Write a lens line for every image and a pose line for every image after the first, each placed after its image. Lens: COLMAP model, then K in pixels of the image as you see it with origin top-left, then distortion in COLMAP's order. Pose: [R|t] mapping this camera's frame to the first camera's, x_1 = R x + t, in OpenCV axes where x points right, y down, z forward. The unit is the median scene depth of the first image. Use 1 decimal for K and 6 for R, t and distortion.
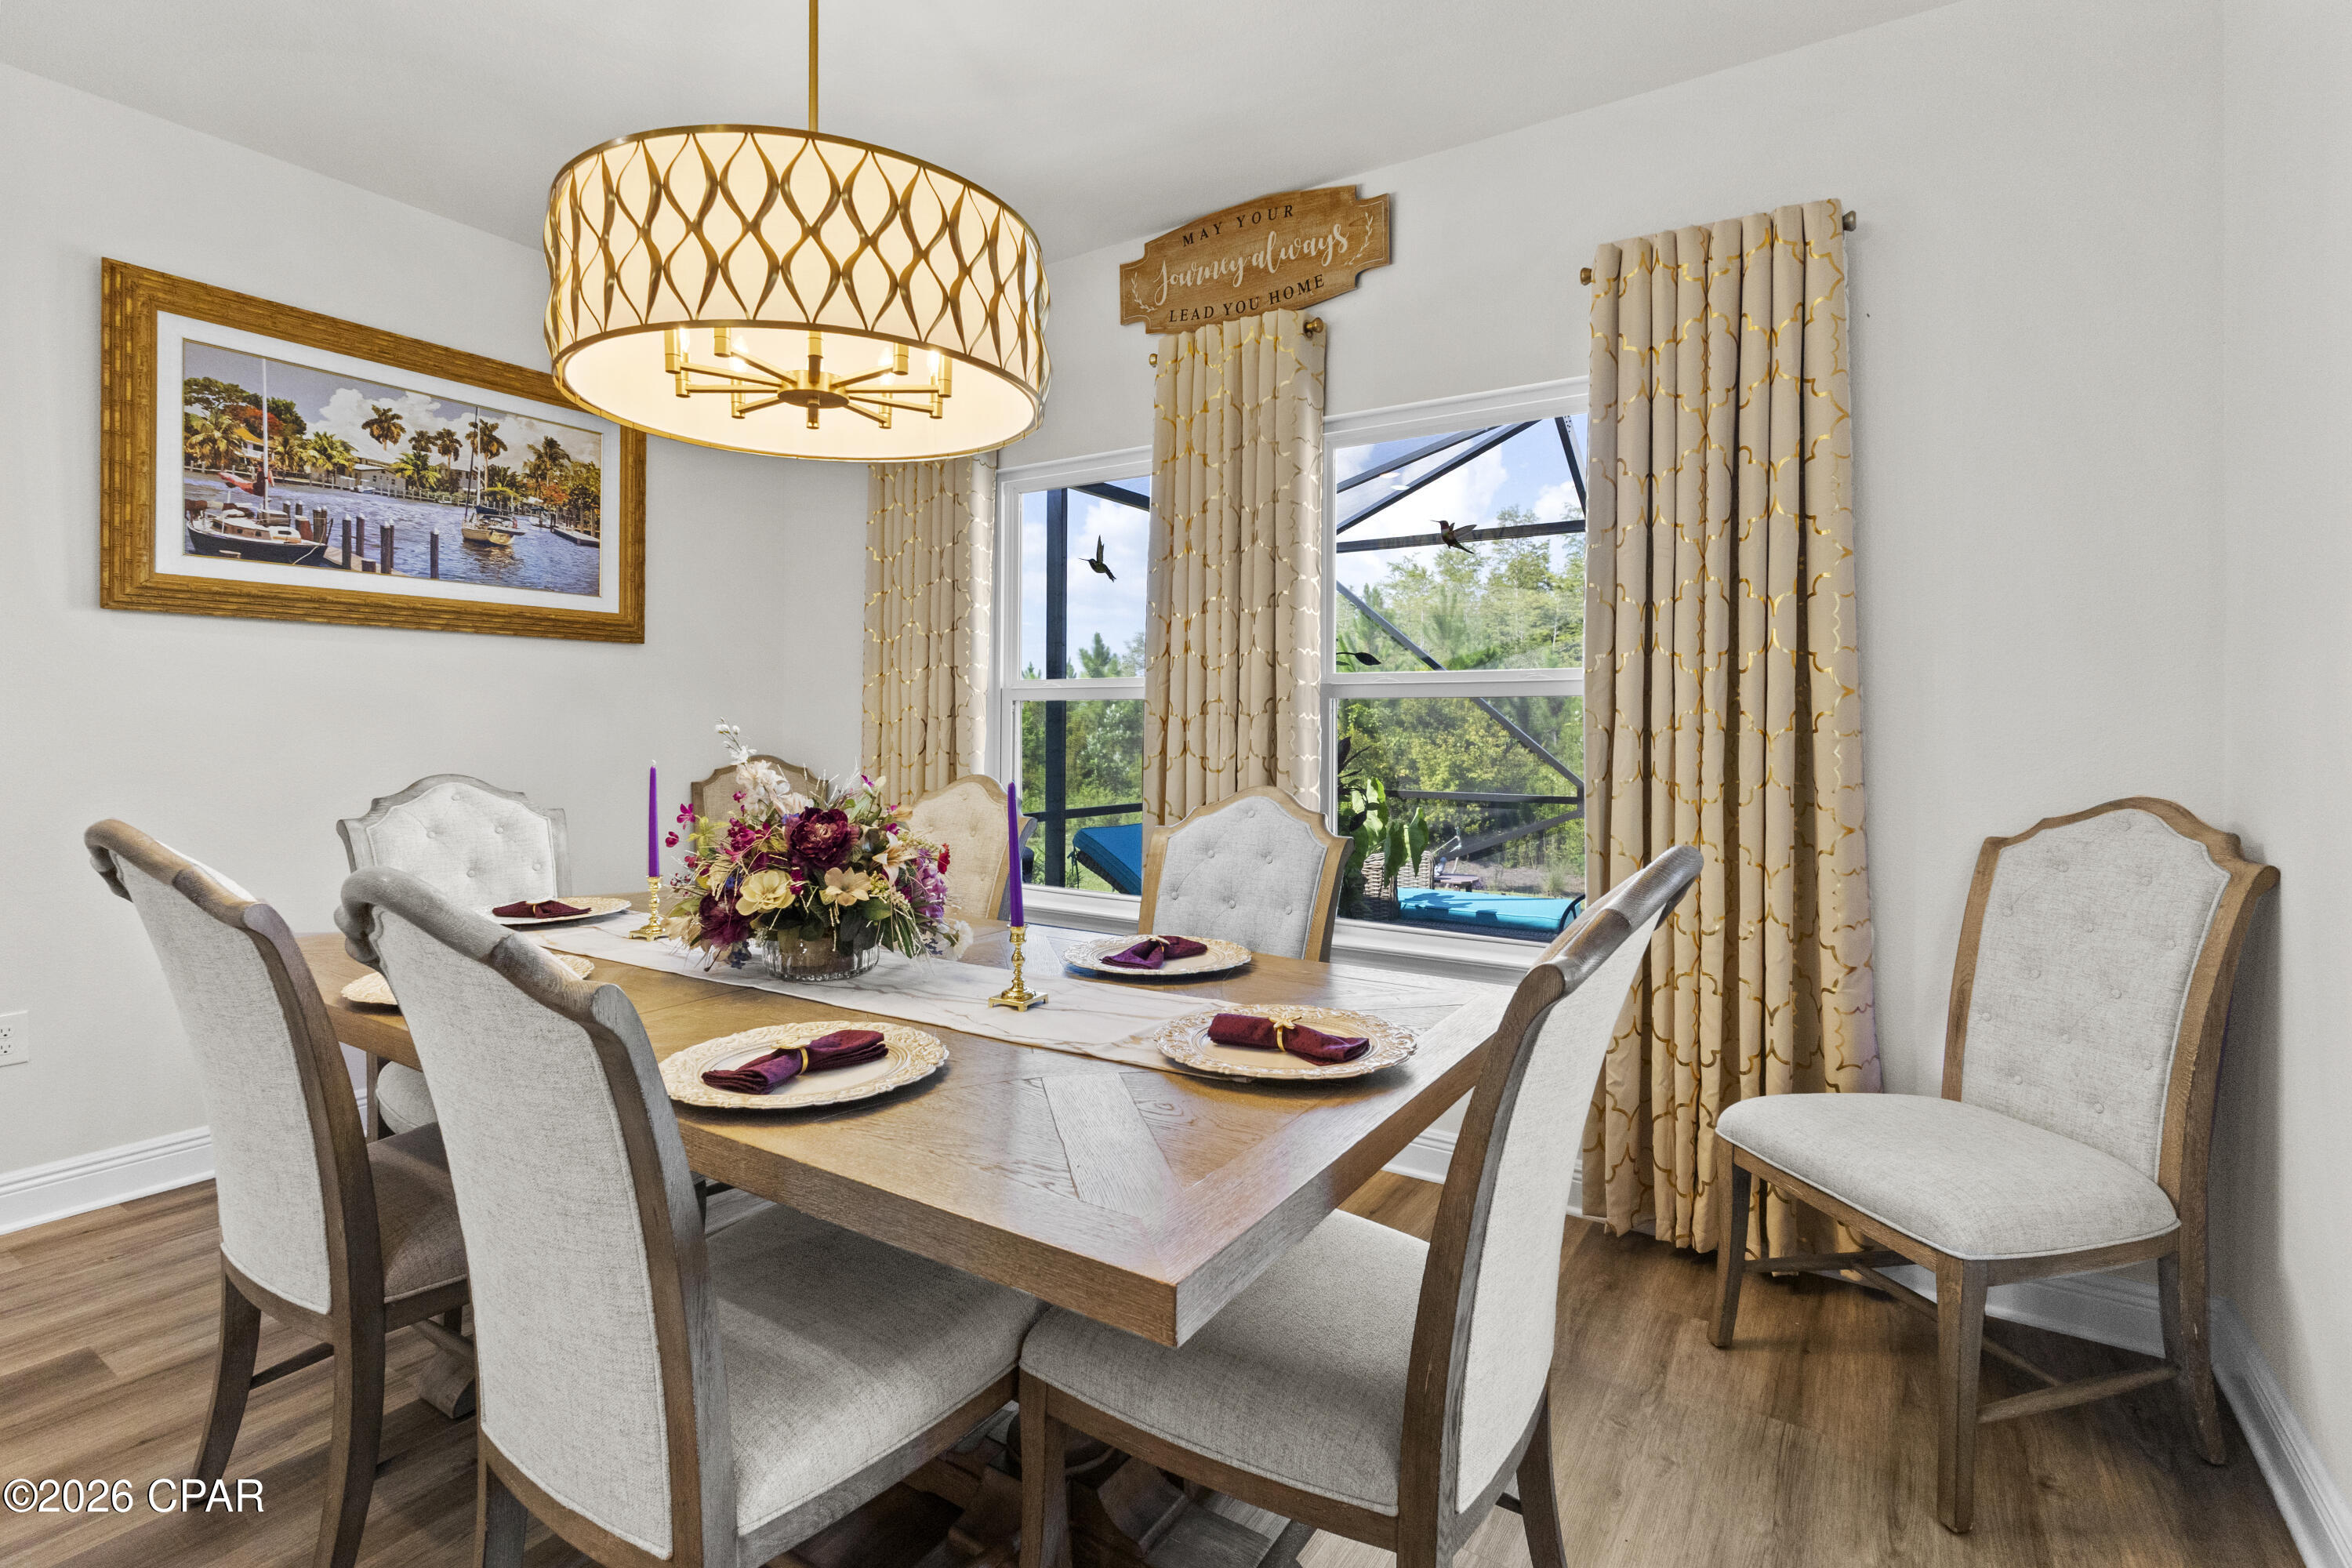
lens RADIAL K [[1111.2, 0, 1164.8], [0, 1111.2, 720.8], [0, 0, 1]] dist [0.008181, 0.001438]
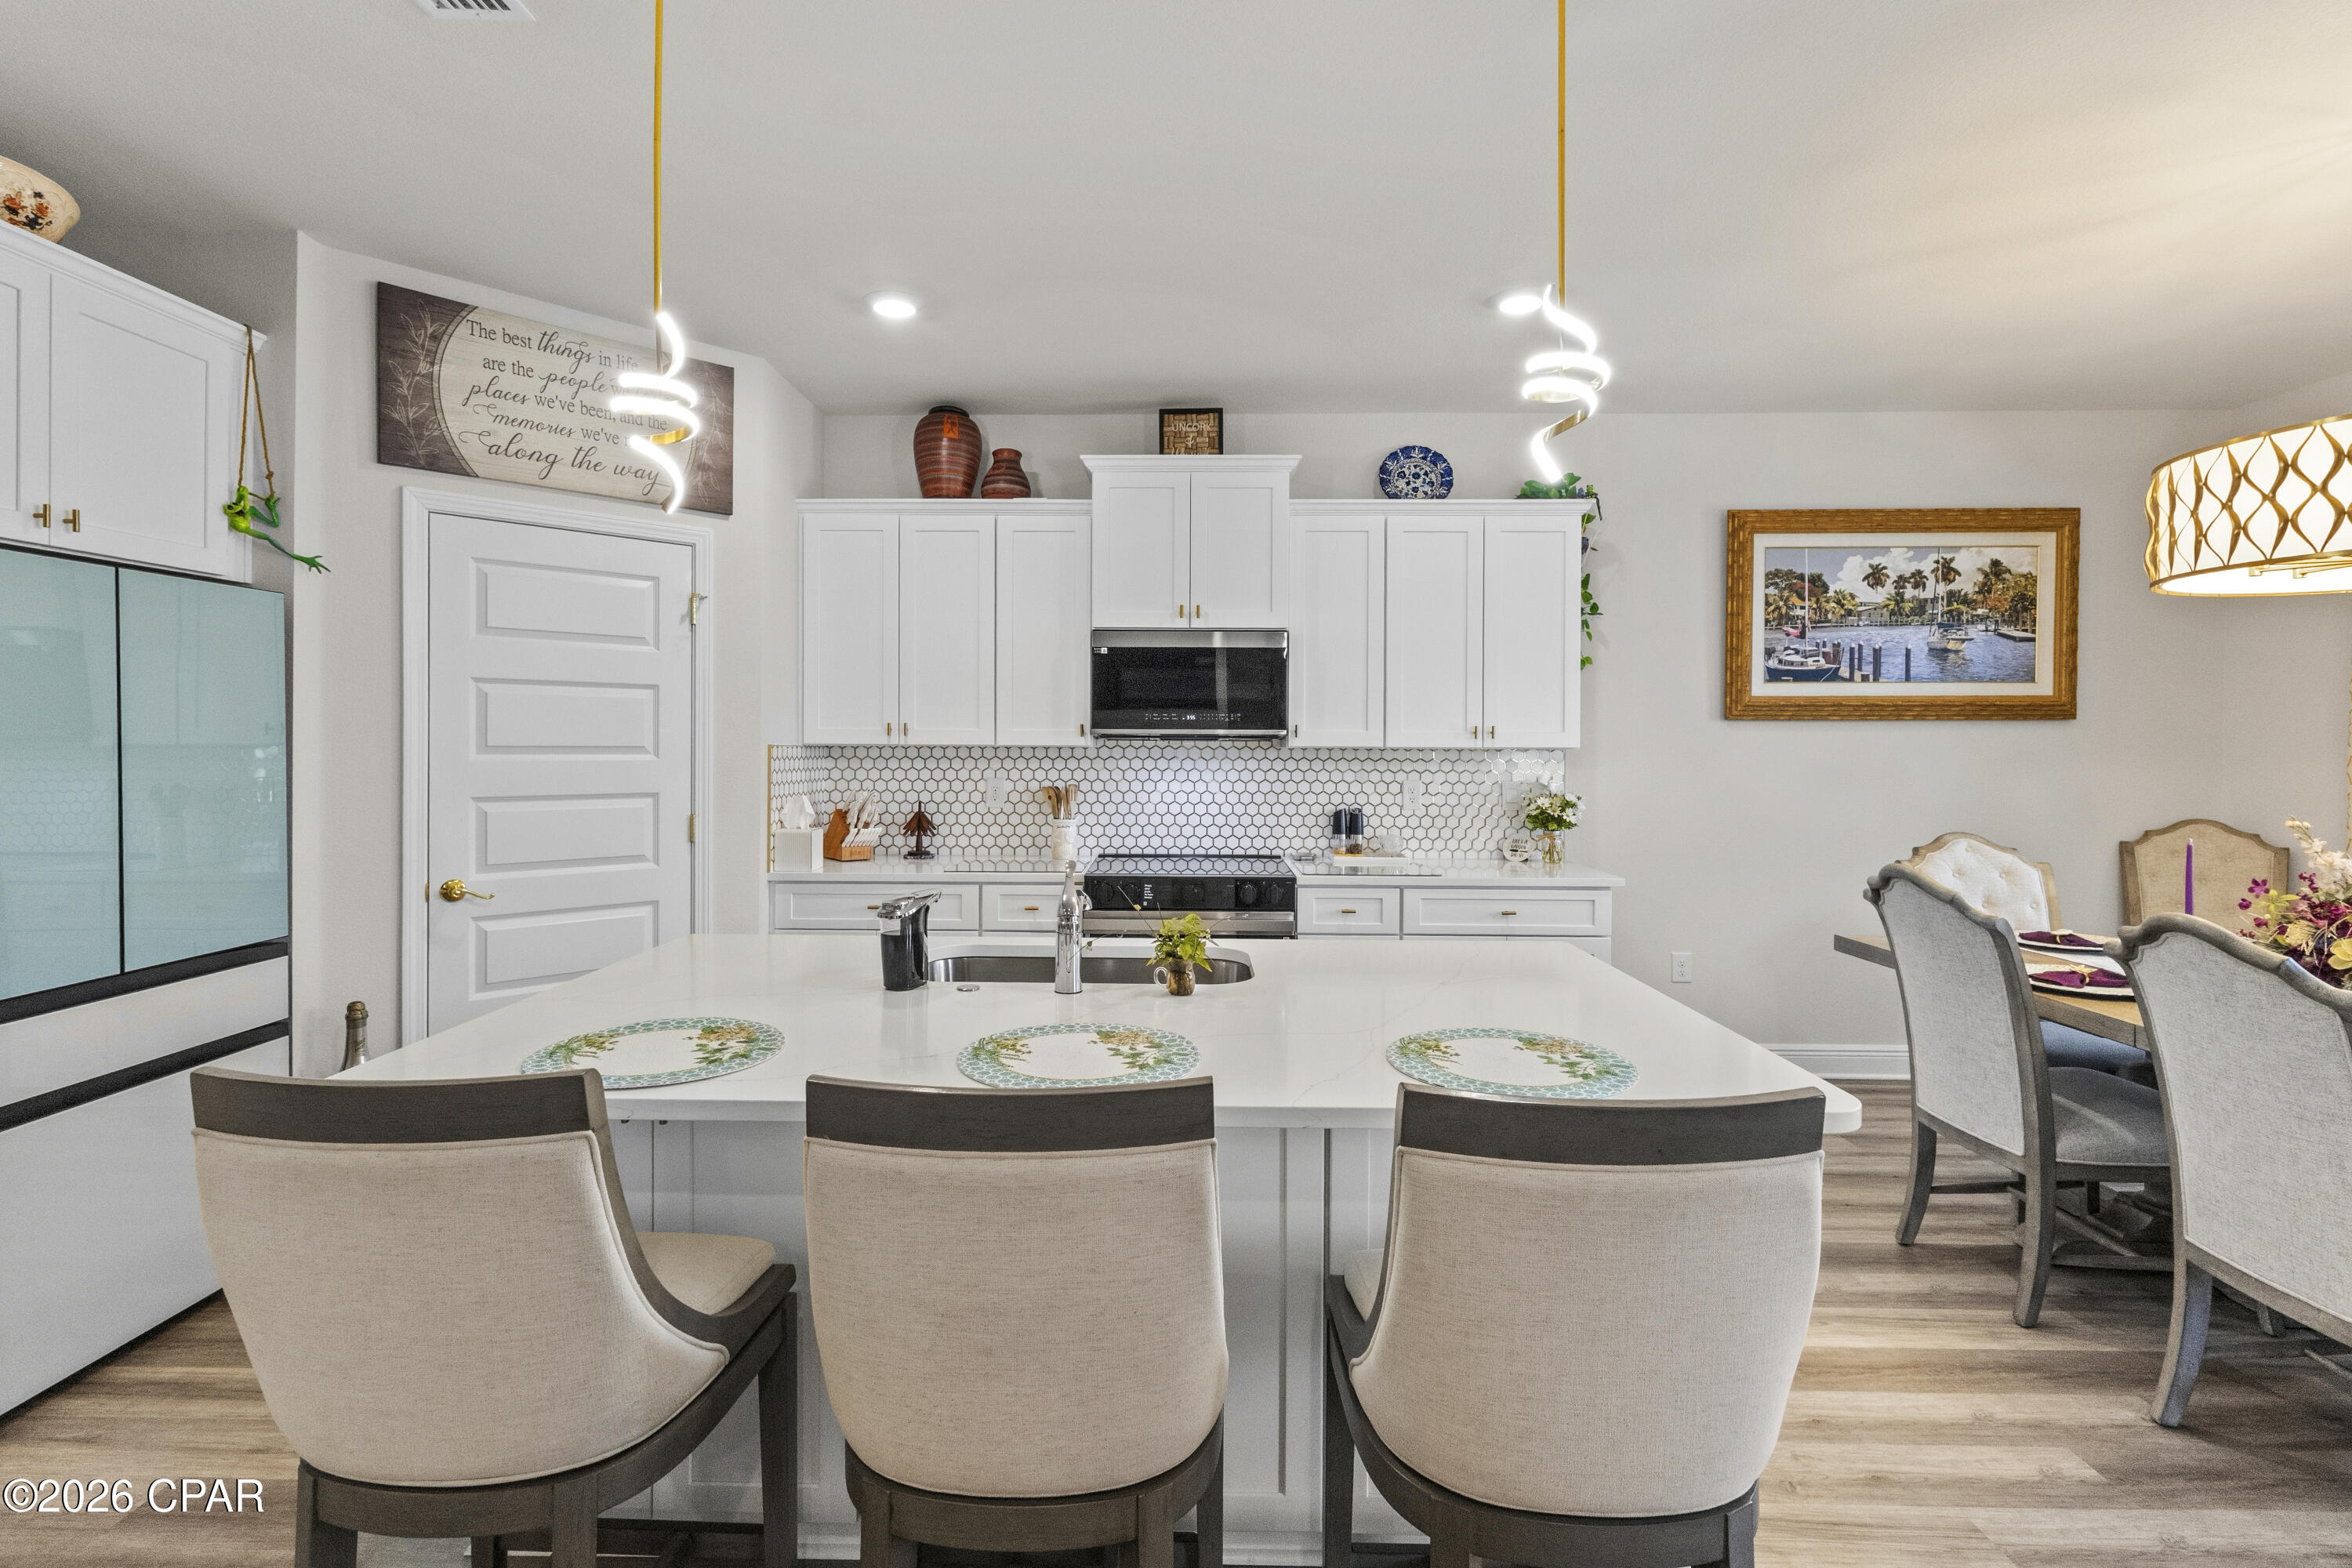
lens RADIAL K [[1111.2, 0, 1163.5], [0, 1111.2, 750.5], [0, 0, 1]] dist [0.008181, 0.001438]
pose [[0.540448, 0.002727, -0.841373, -0.003371], [0.003427, 0.999979, 0.005443, -0.060407], [0.841370, -0.005825, 0.540427, -0.551065]]
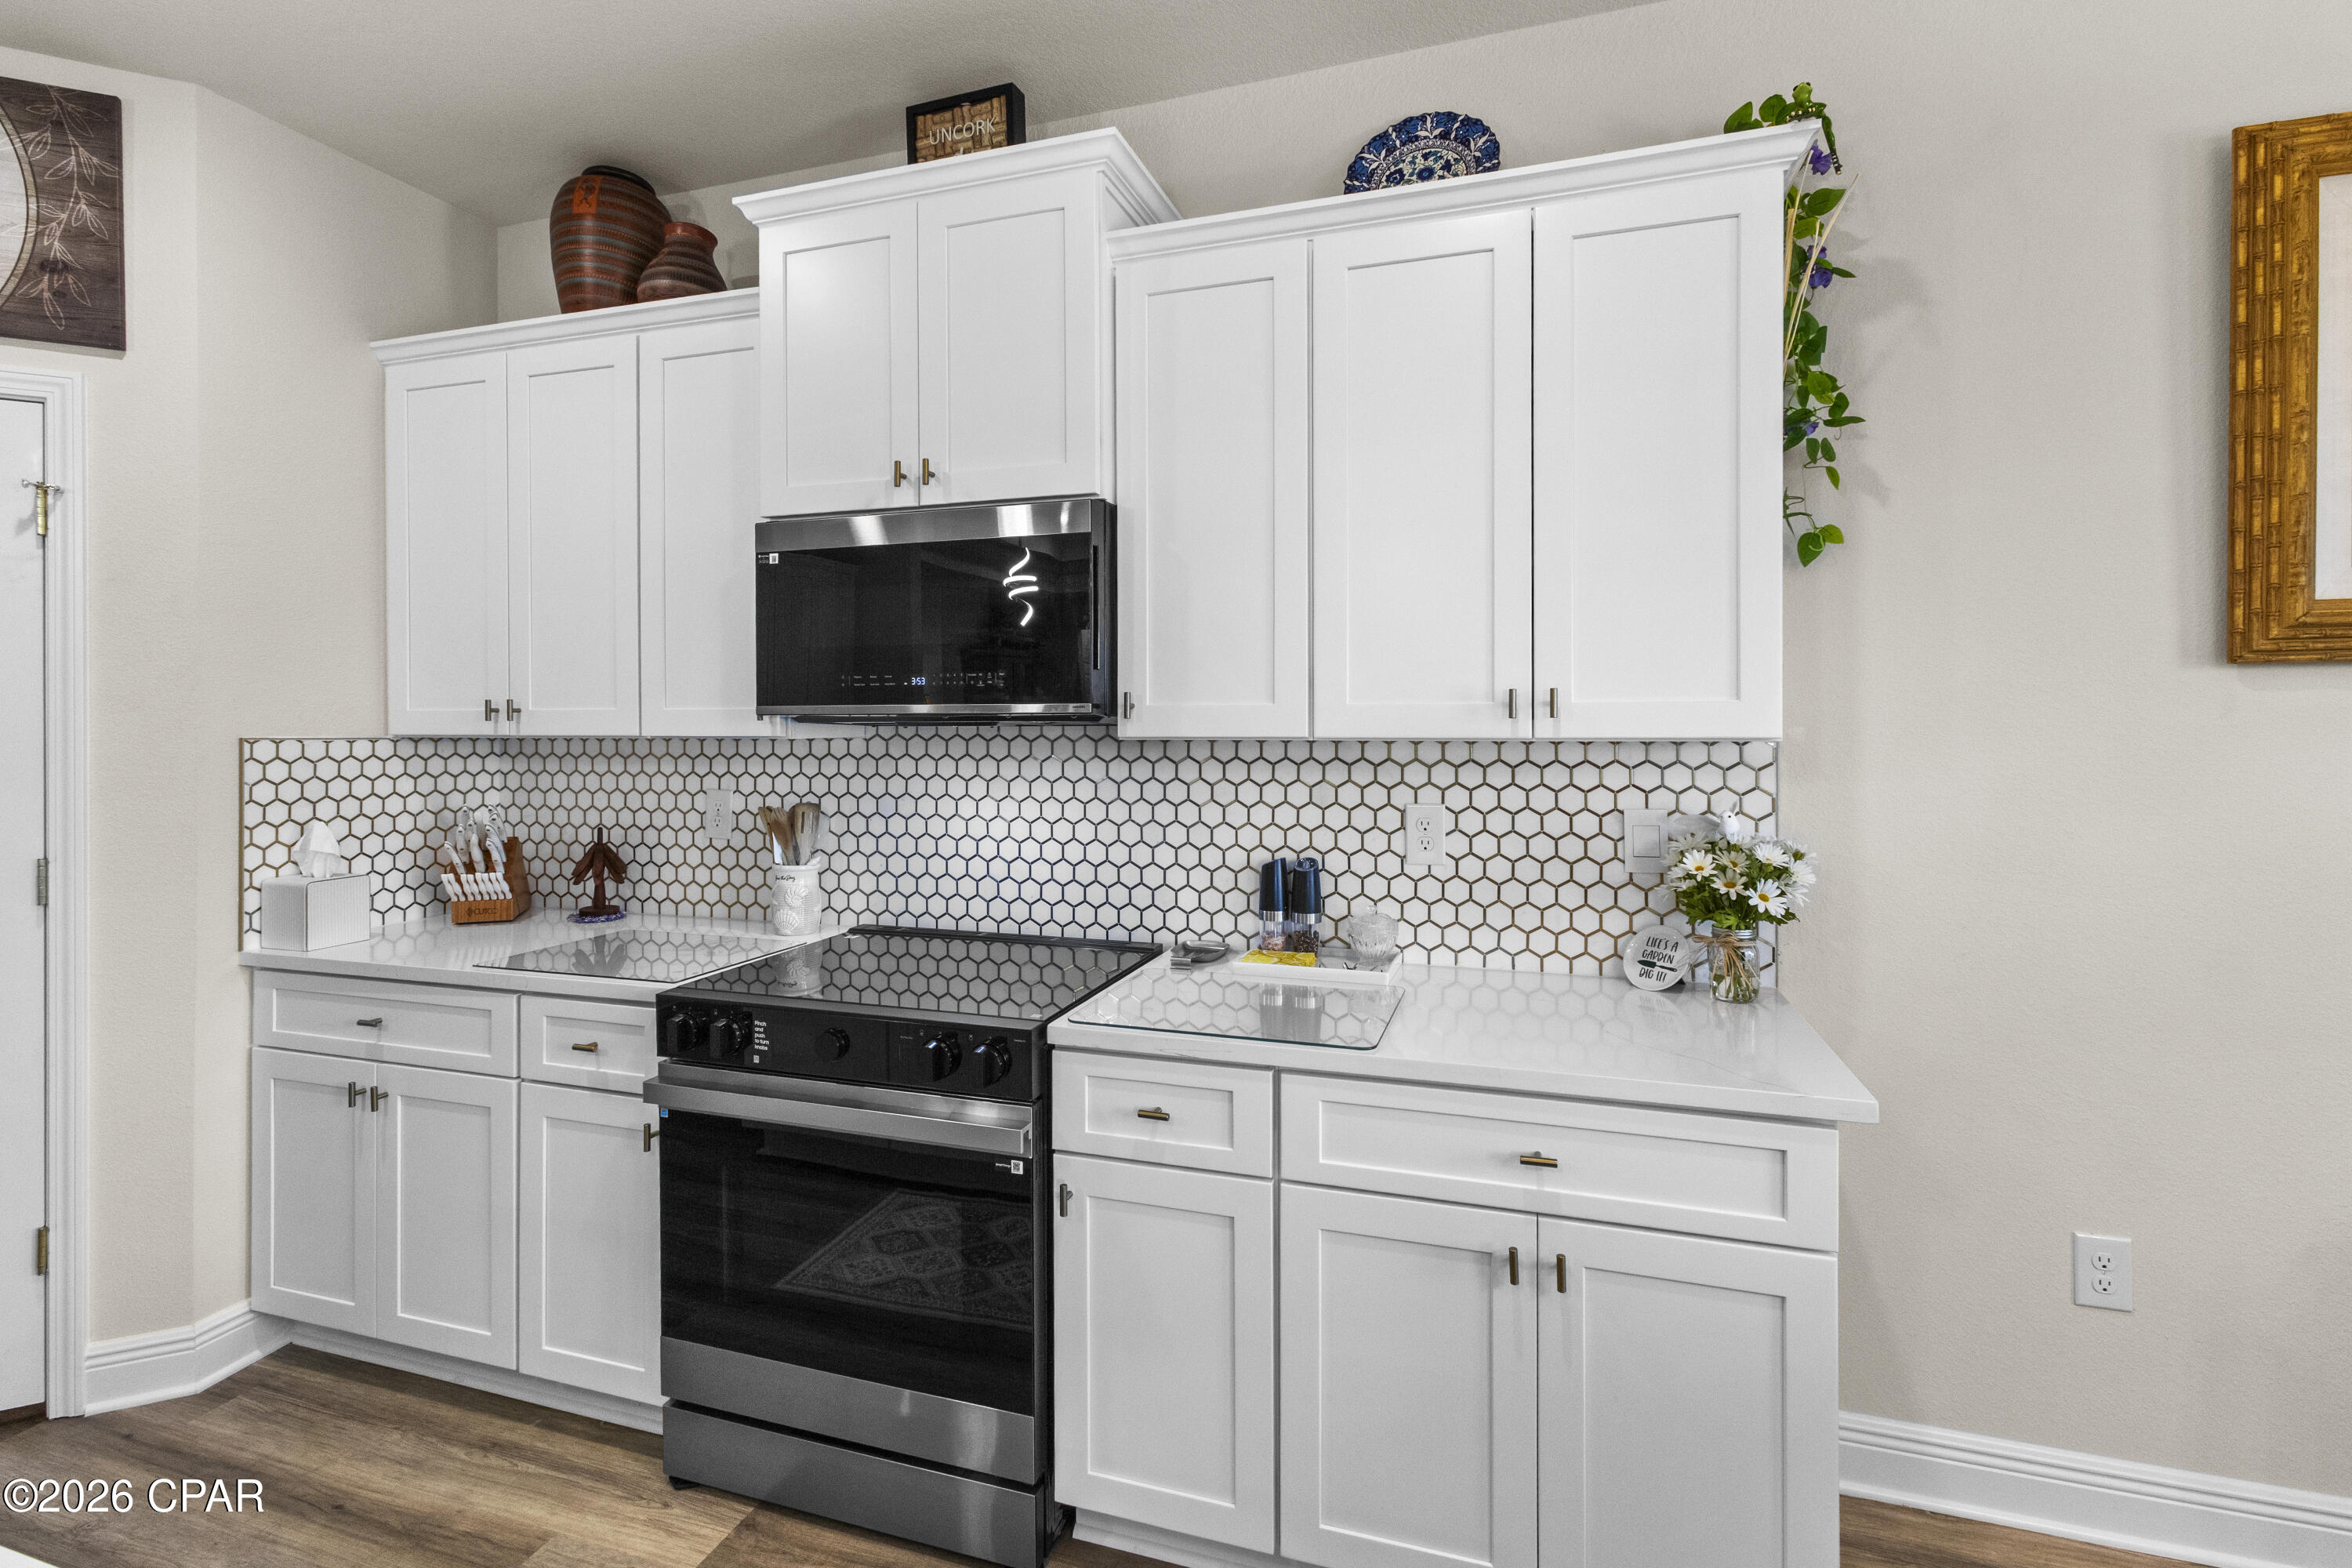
lens RADIAL K [[1111.2, 0, 1171.4], [0, 1111.2, 722.2], [0, 0, 1]] dist [0.008181, 0.001438]
pose [[0.259015, -0.005928, -0.965855, -0.432106], [0.009177, 0.999951, -0.003676, -0.063452], [0.965830, -0.007912, 0.259057, 0.206950]]
